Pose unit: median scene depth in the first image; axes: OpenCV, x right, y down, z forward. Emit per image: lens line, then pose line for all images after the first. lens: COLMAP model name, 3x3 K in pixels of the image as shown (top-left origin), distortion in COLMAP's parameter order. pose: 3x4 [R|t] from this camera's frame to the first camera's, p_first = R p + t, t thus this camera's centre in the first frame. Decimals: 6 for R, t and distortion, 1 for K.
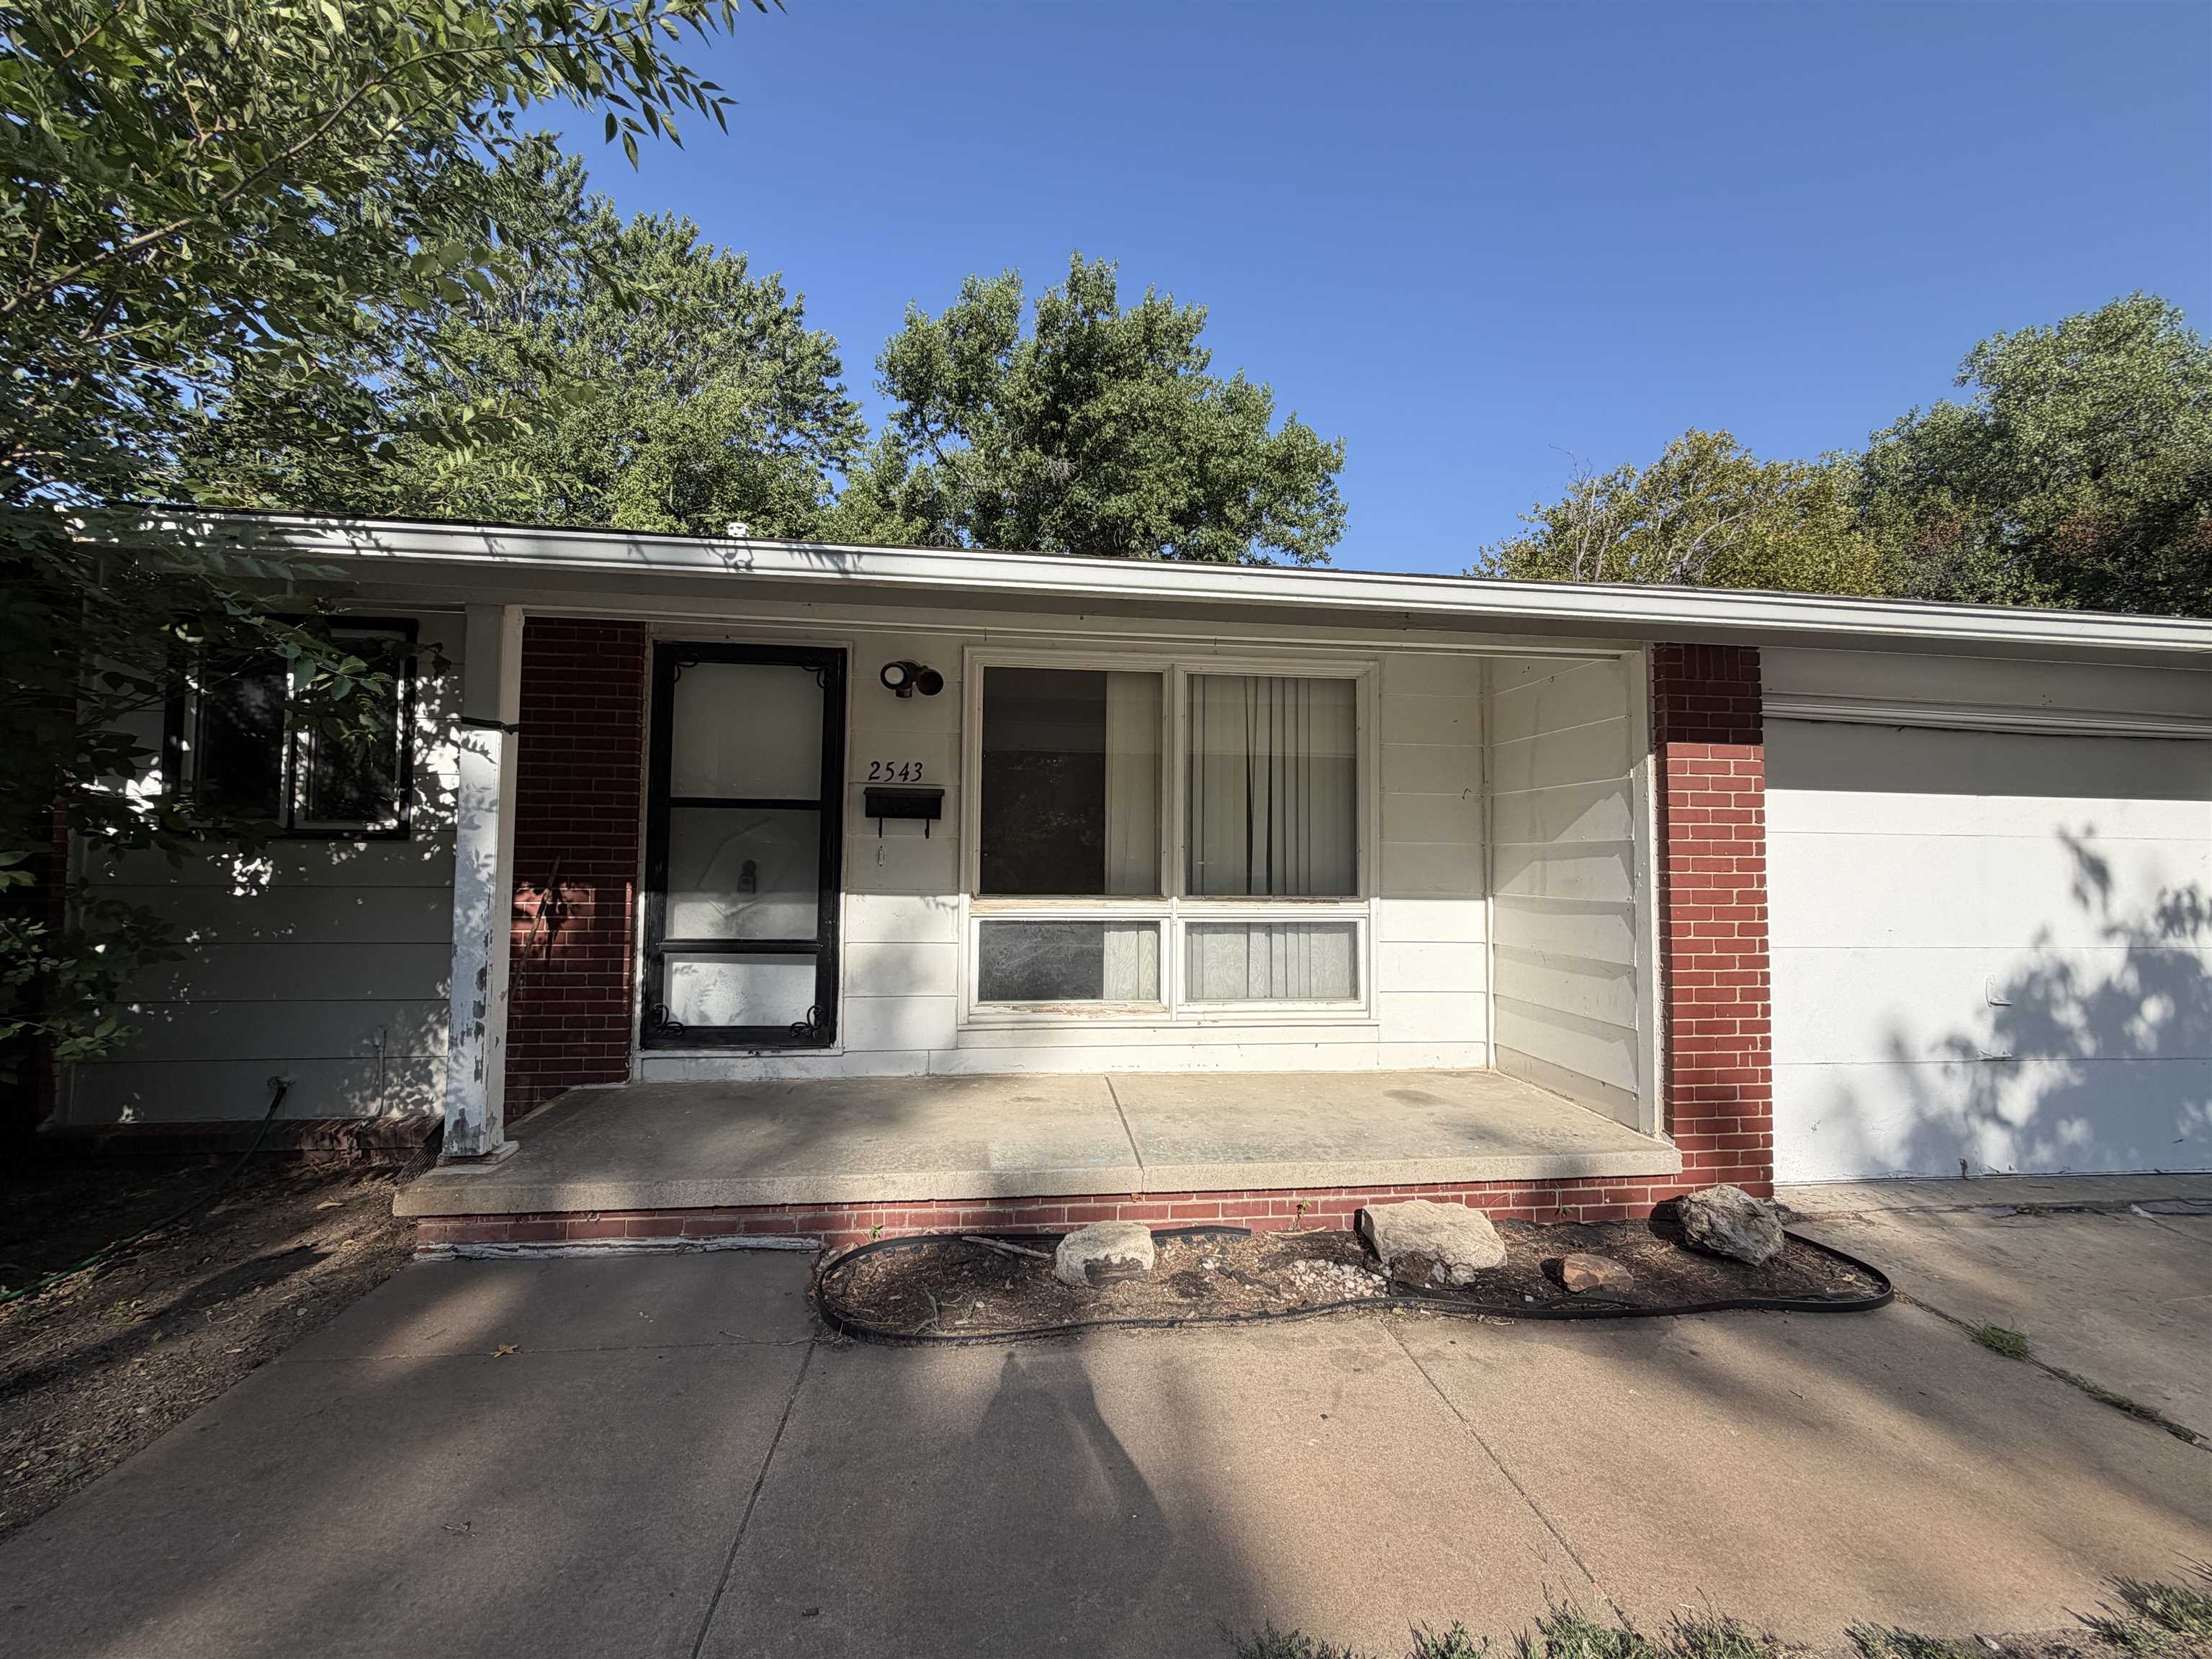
lens RADIAL K [[883.4, 0, 1096.8], [0, 883.4, 825.9], [0, 0, 1]] dist [-0.000813, 0.000756]
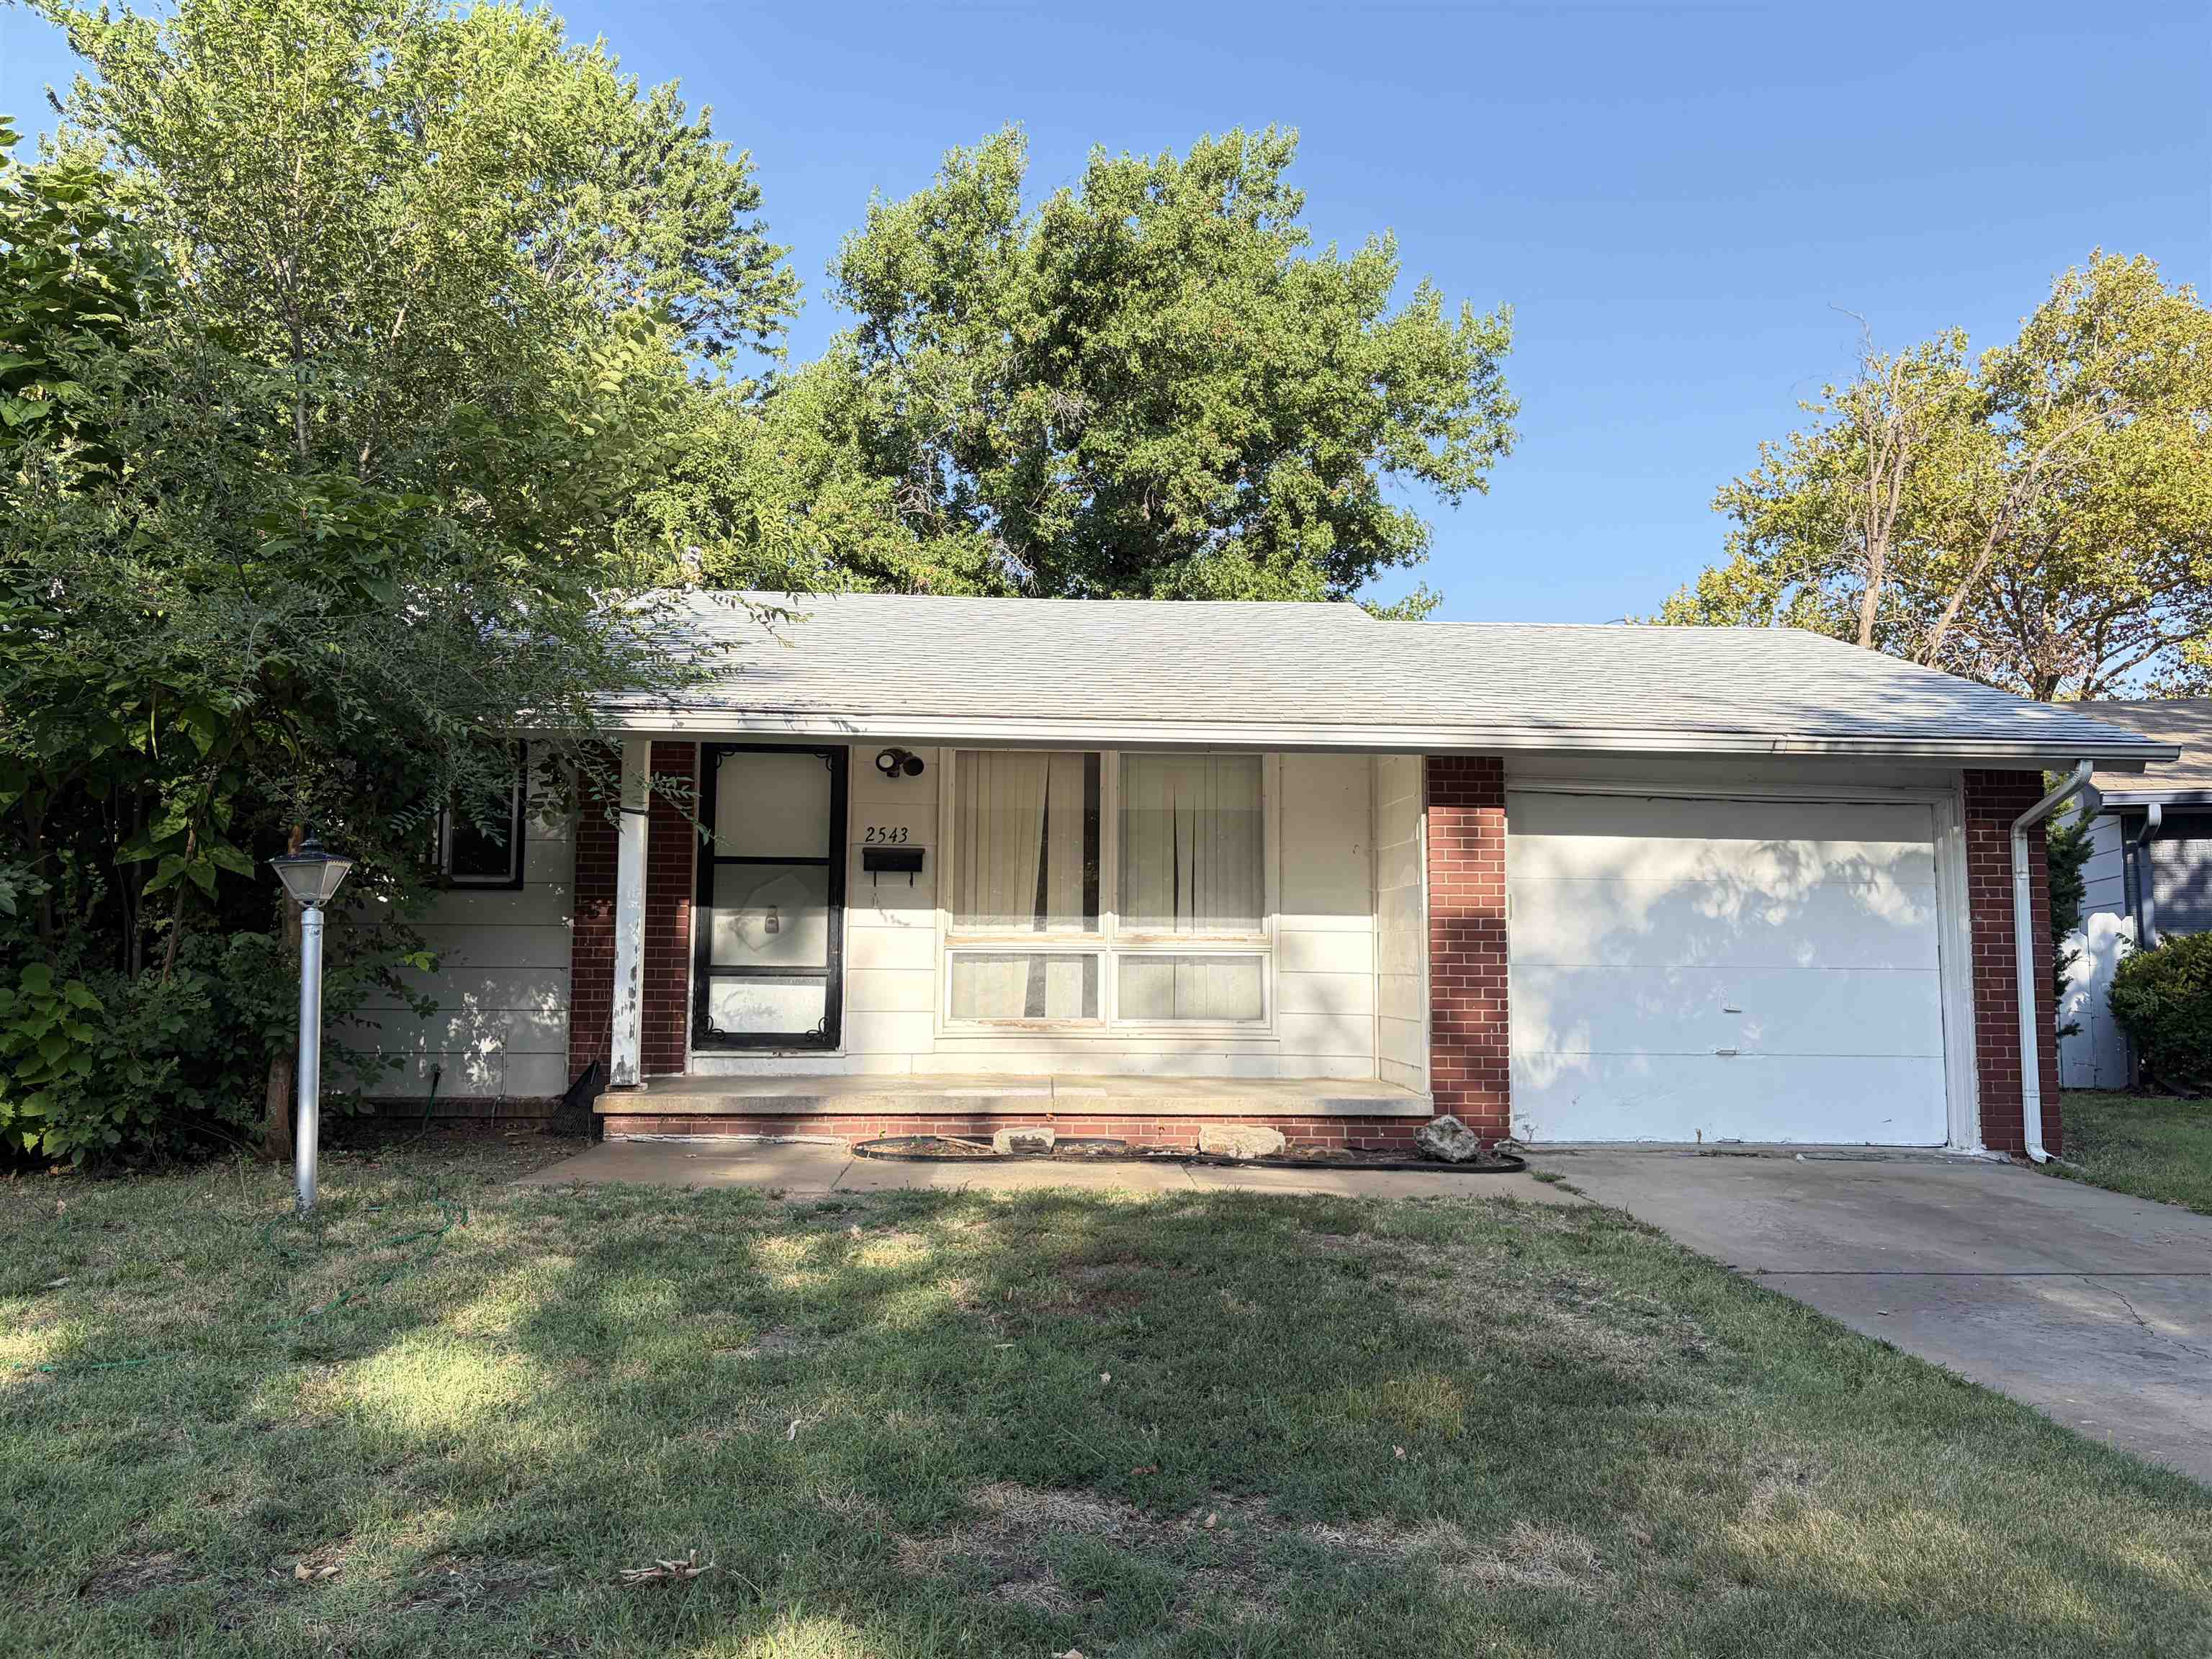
lens RADIAL K [[1679.1, 0, 1111.6], [0, 1679.1, 798.0], [0, 0, 1]] dist [0.005437, 0.000426]
pose [[0.998655, -0.006563, -0.051430, 0.064959], [0.003599, 0.998338, -0.057510, 0.007579], [0.051722, 0.057247, 0.997019, -0.410572]]
